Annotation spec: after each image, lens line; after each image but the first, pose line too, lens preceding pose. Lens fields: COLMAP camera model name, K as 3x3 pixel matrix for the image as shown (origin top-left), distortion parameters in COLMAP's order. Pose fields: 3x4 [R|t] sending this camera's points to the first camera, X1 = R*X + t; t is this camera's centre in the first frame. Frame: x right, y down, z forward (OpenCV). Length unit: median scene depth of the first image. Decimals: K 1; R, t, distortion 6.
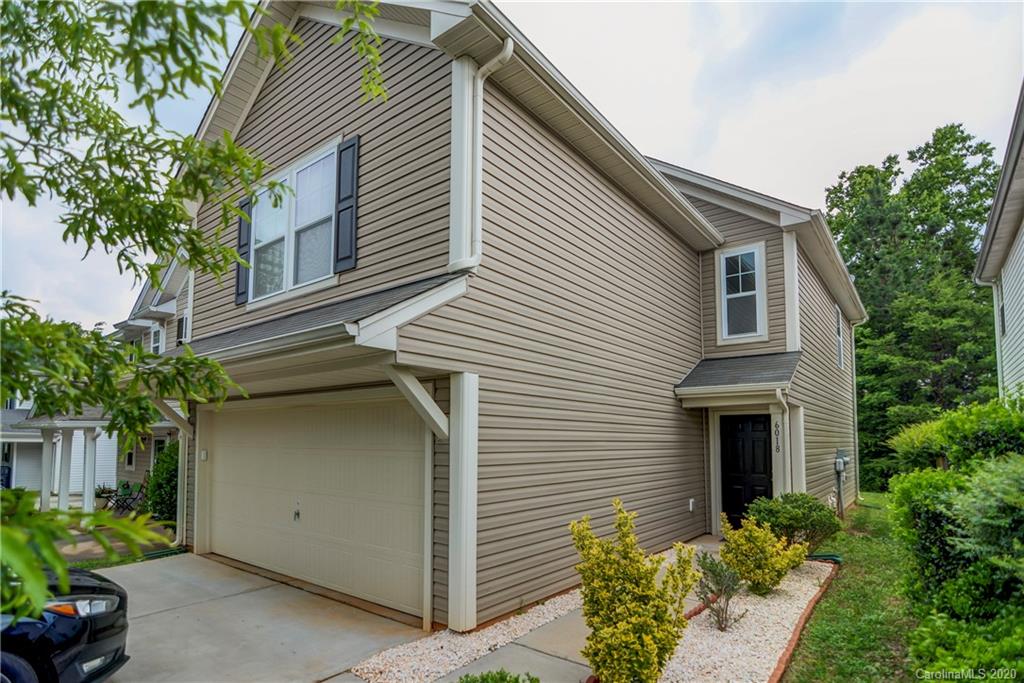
lens RADIAL K [[535.9, 0, 497.9], [0, 535.9, 394.8], [0, 0, 1]] dist [-0.006313, -0.002159]
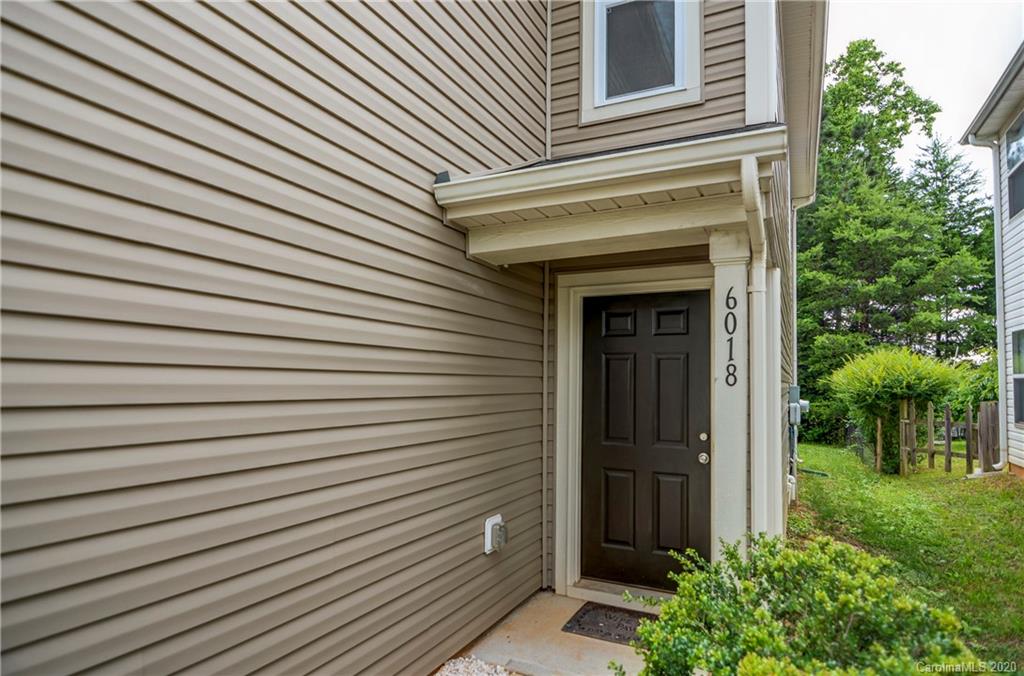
lens RADIAL K [[535.9, 0, 514.9], [0, 535.9, 343.2], [0, 0, 1]] dist [-0.006313, -0.002159]
pose [[0.981410, 0.022504, 0.190601, 0.146999], [-0.025359, 0.999600, 0.012555, 0.035721], [-0.190242, -0.017155, 0.981587, 0.312099]]
